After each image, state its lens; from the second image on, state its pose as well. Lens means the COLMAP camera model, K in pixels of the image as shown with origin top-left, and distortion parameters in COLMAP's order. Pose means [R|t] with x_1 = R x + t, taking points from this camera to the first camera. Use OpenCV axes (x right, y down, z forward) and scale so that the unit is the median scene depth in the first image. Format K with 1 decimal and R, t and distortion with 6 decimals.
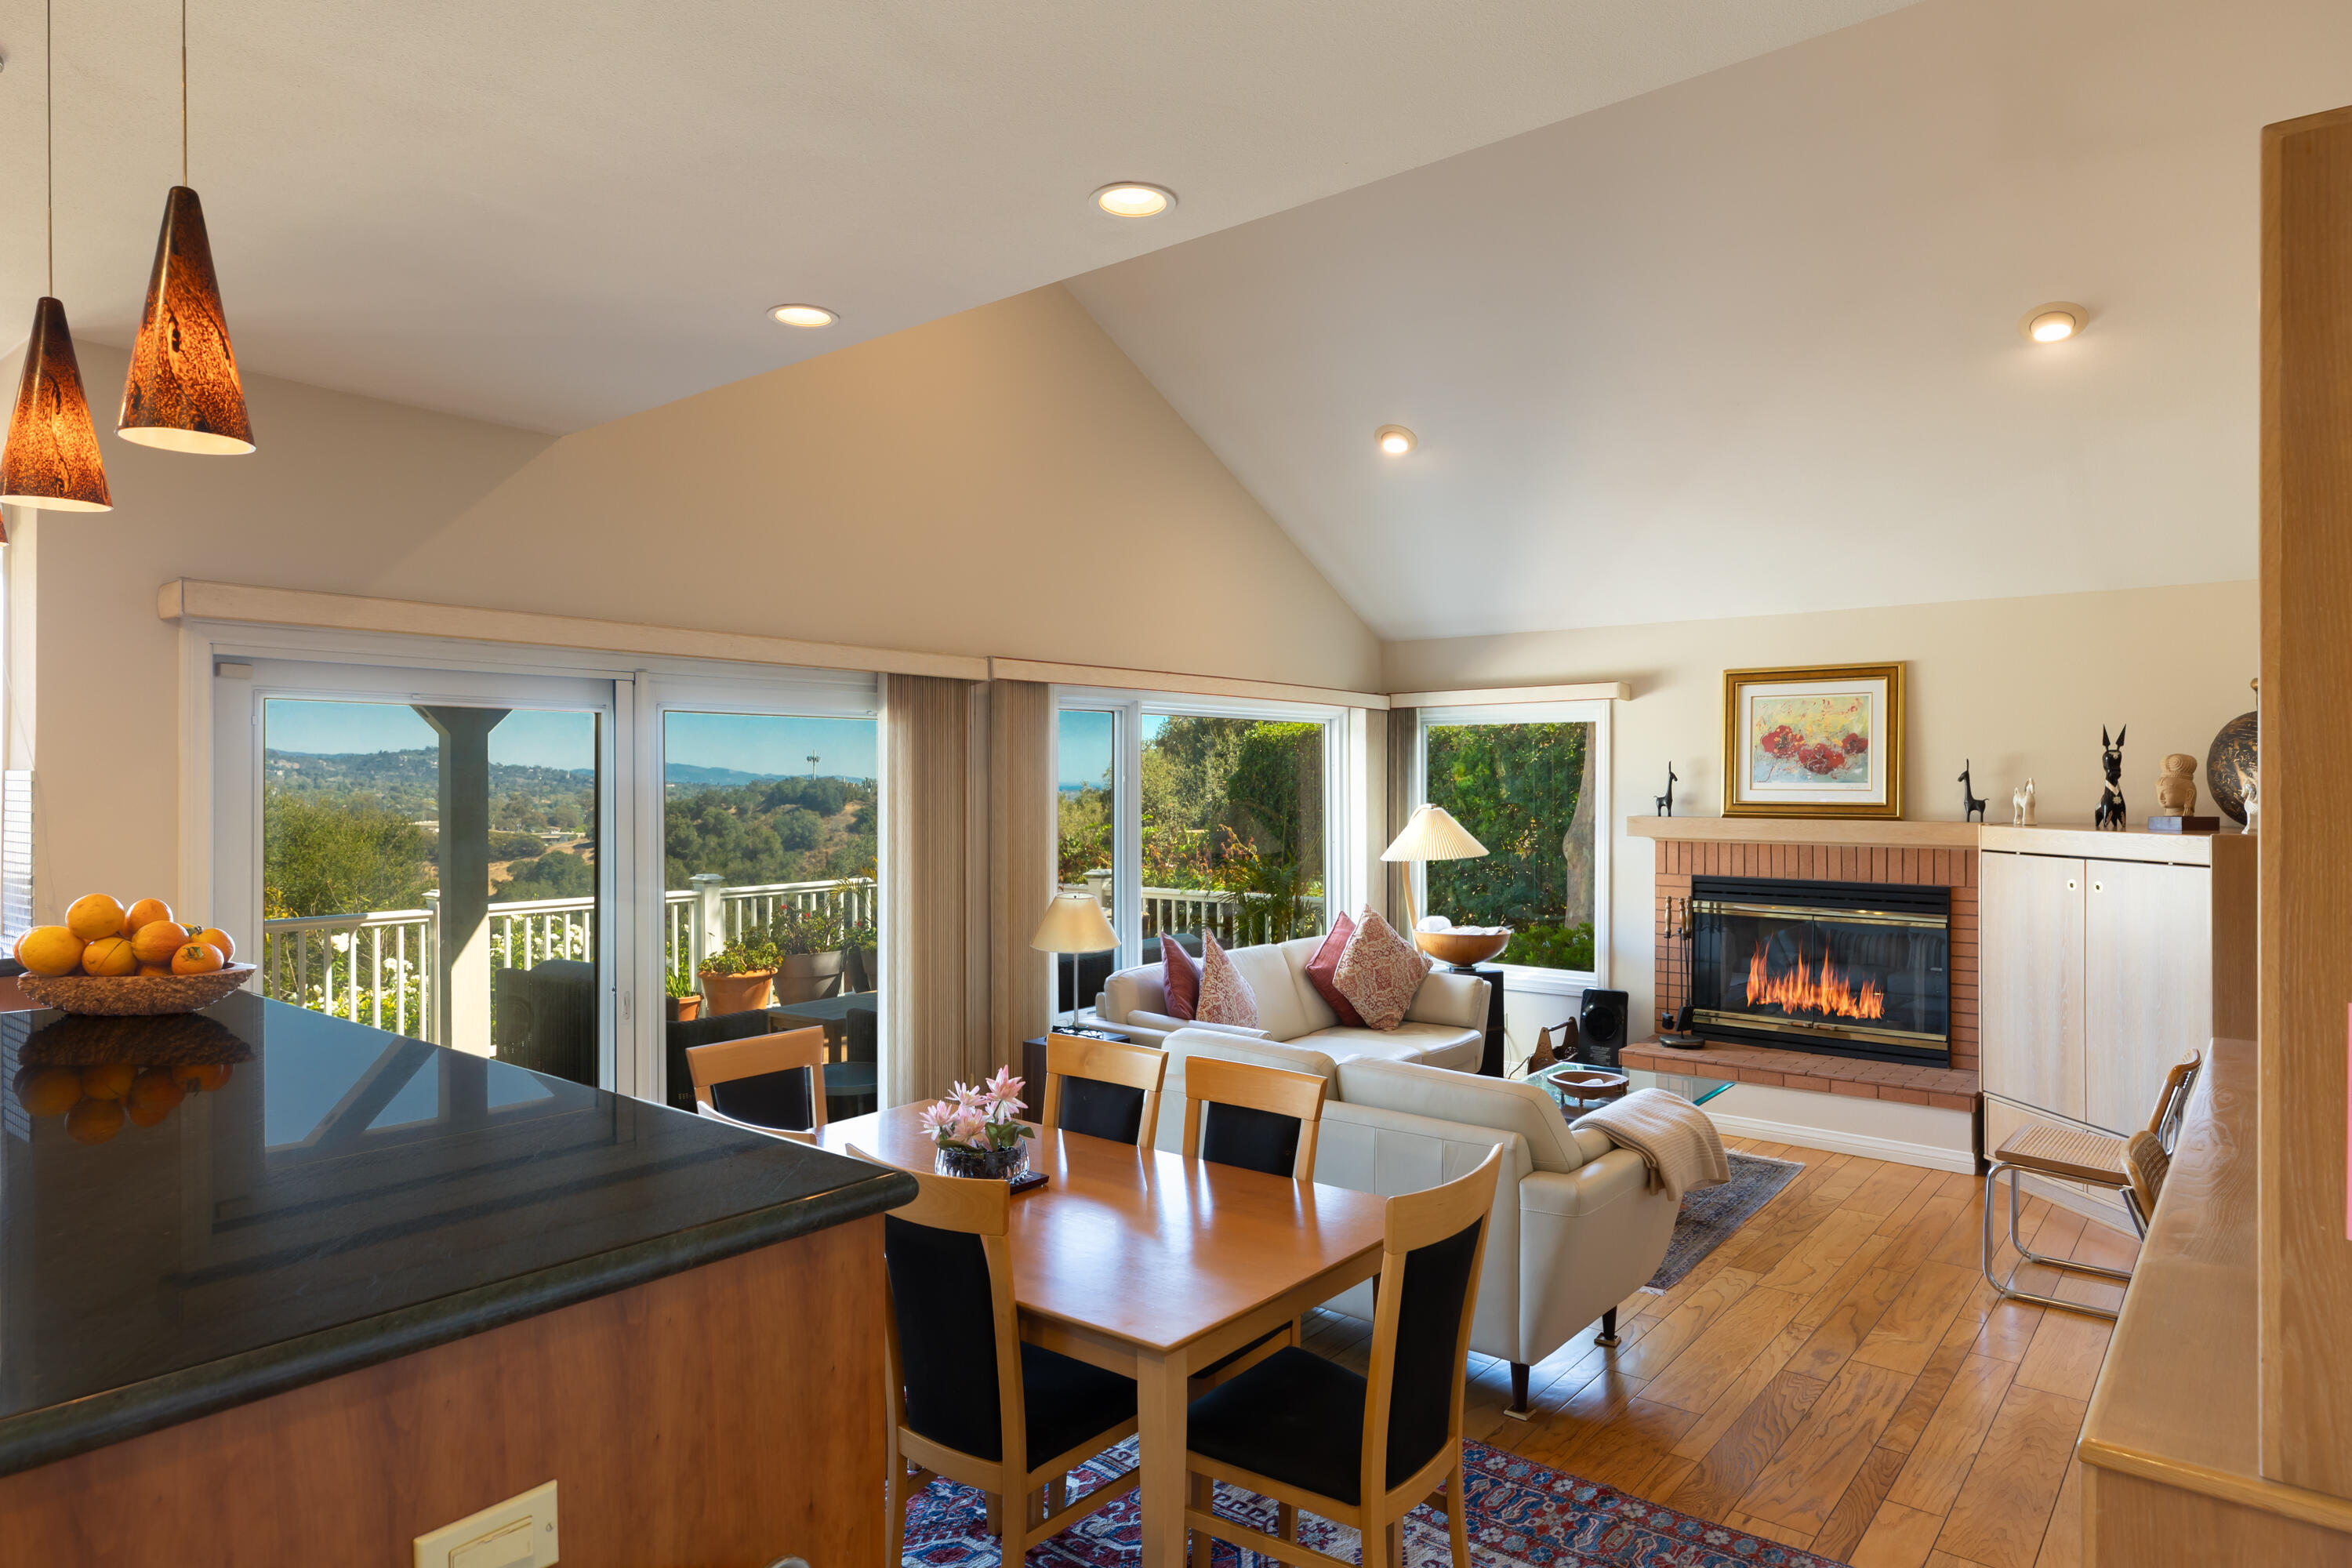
lens RADIAL K [[1399.8, 0, 1174.7], [0, 1399.8, 790.6], [0, 0, 1]] dist [0.003682, 0.000354]
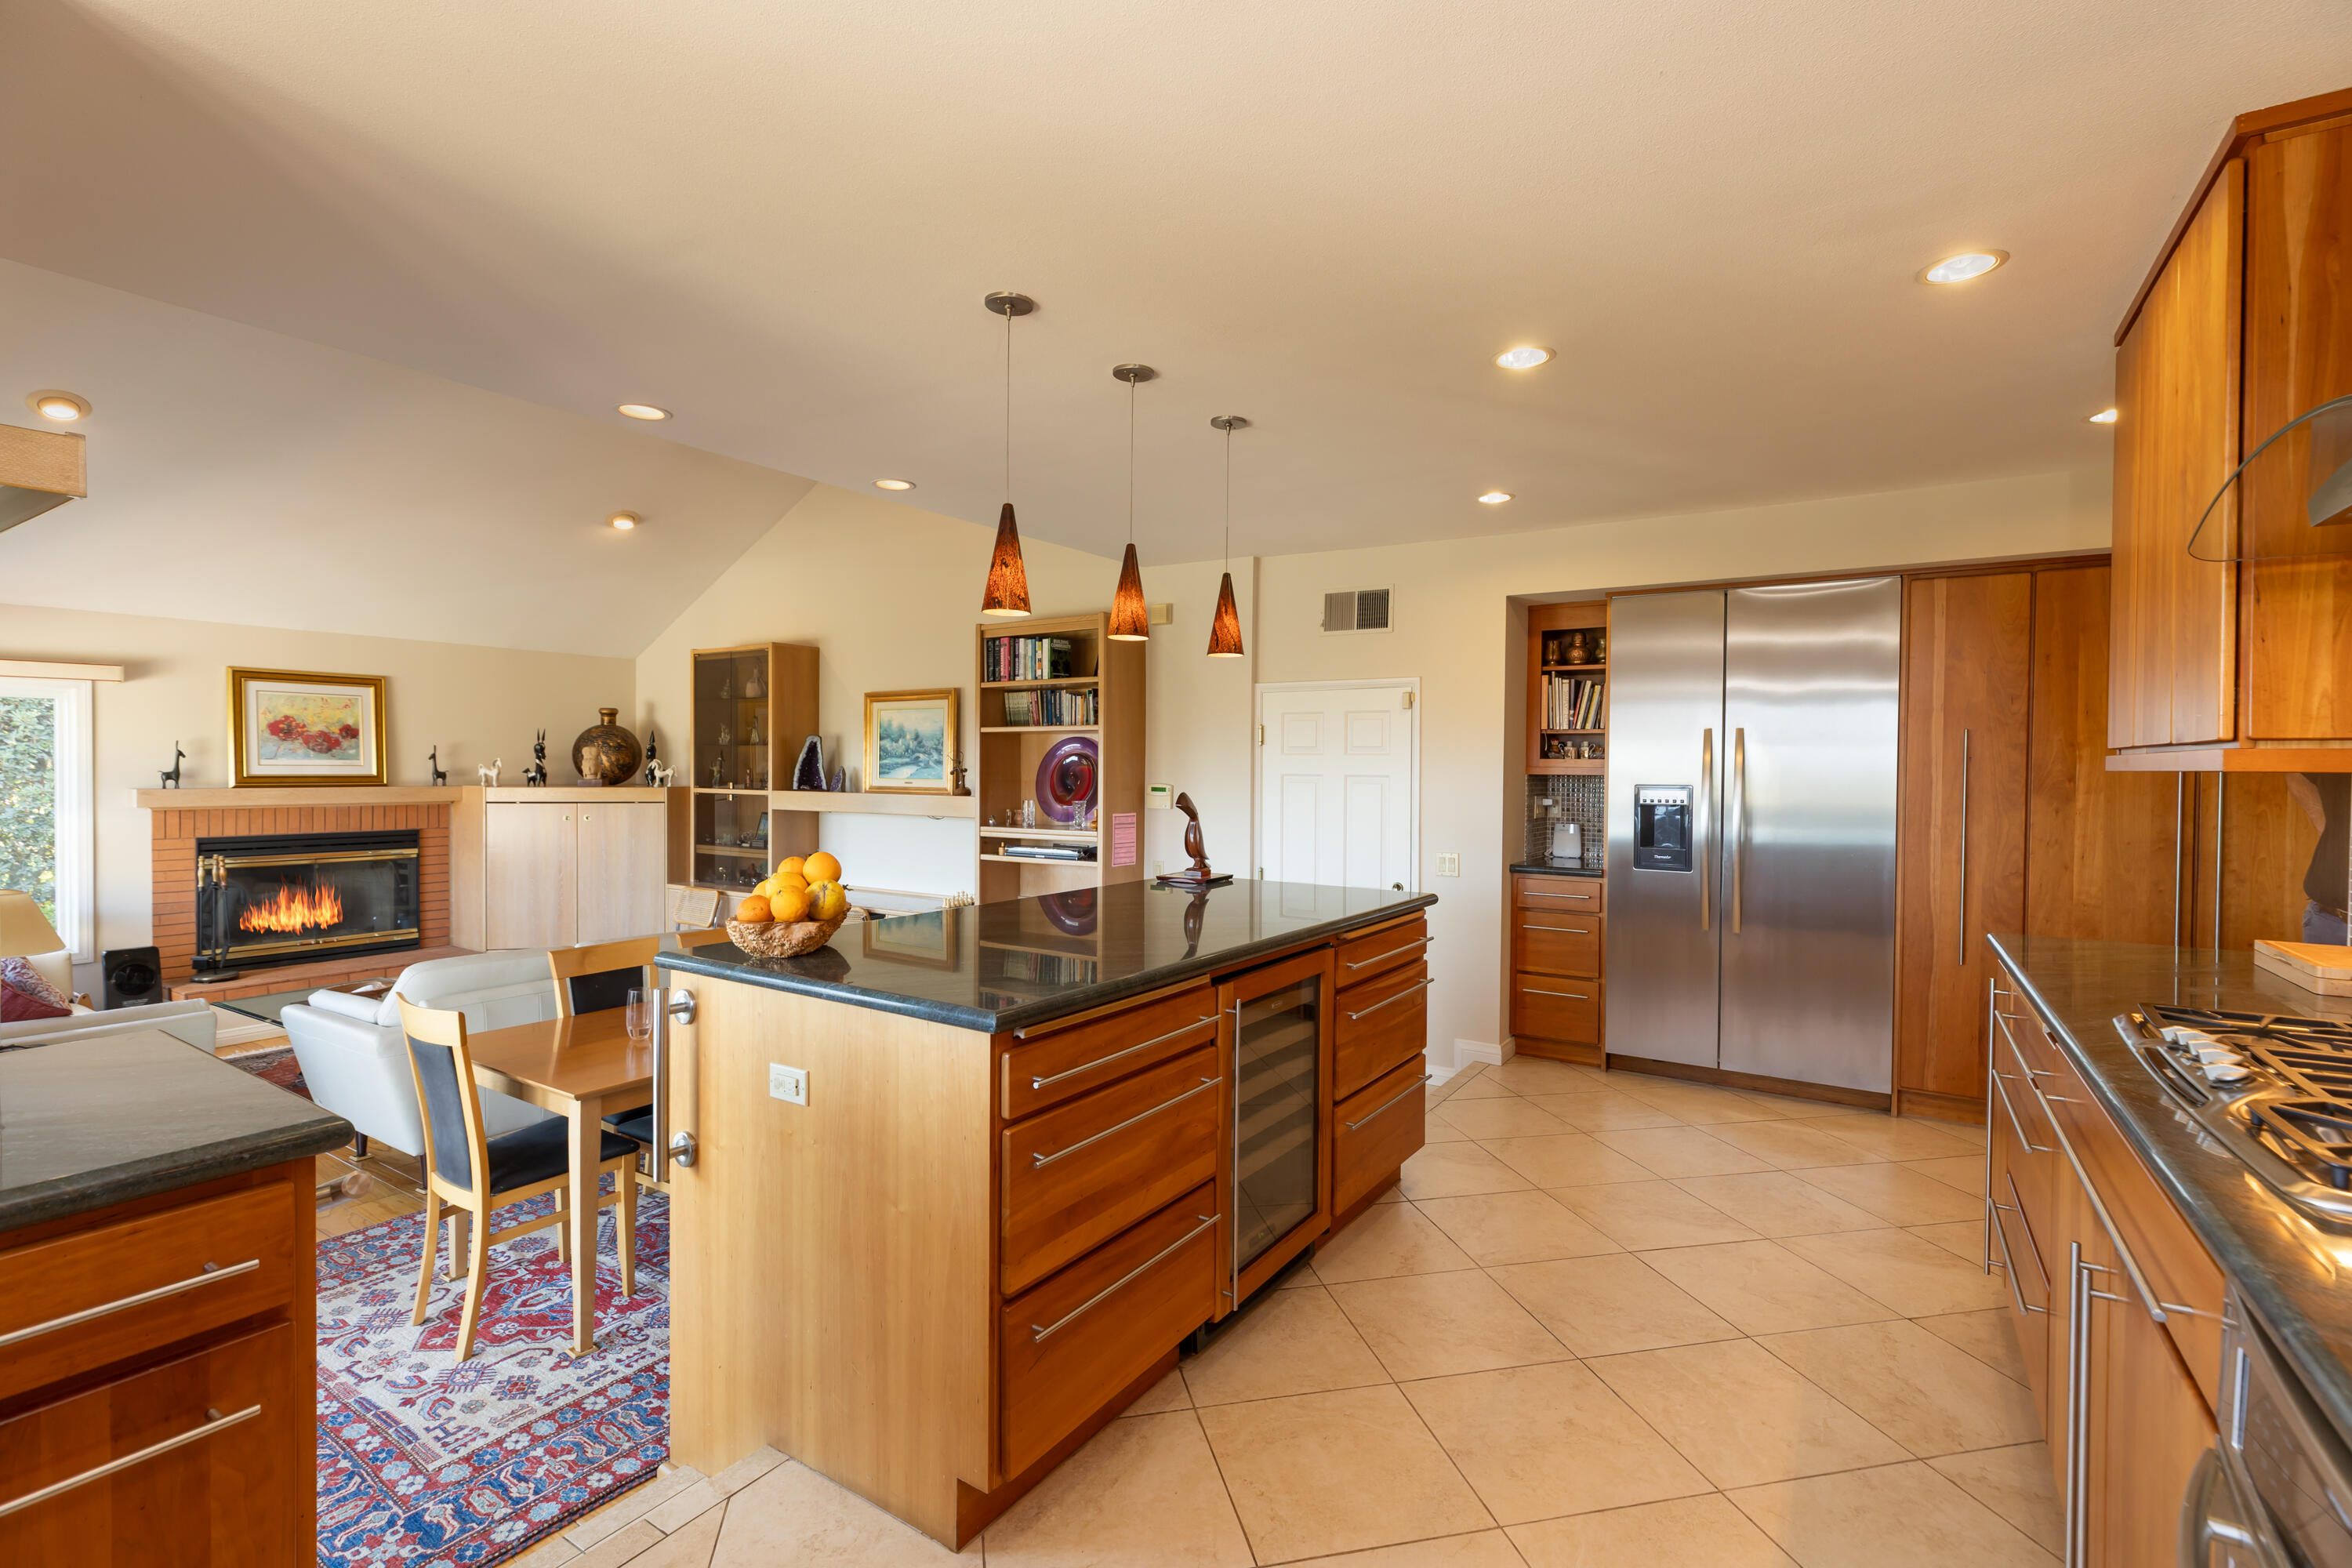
lens RADIAL K [[1077.3, 0, 1172.5], [0, 1077.3, 778.1], [0, 0, 1]] dist [0.004360, 0.000579]
pose [[-0.105542, -0.015059, 0.994301, -0.644359], [-0.000973, 0.999886, 0.015040, -0.004419], [-0.994414, 0.000620, -0.105545, 0.294259]]
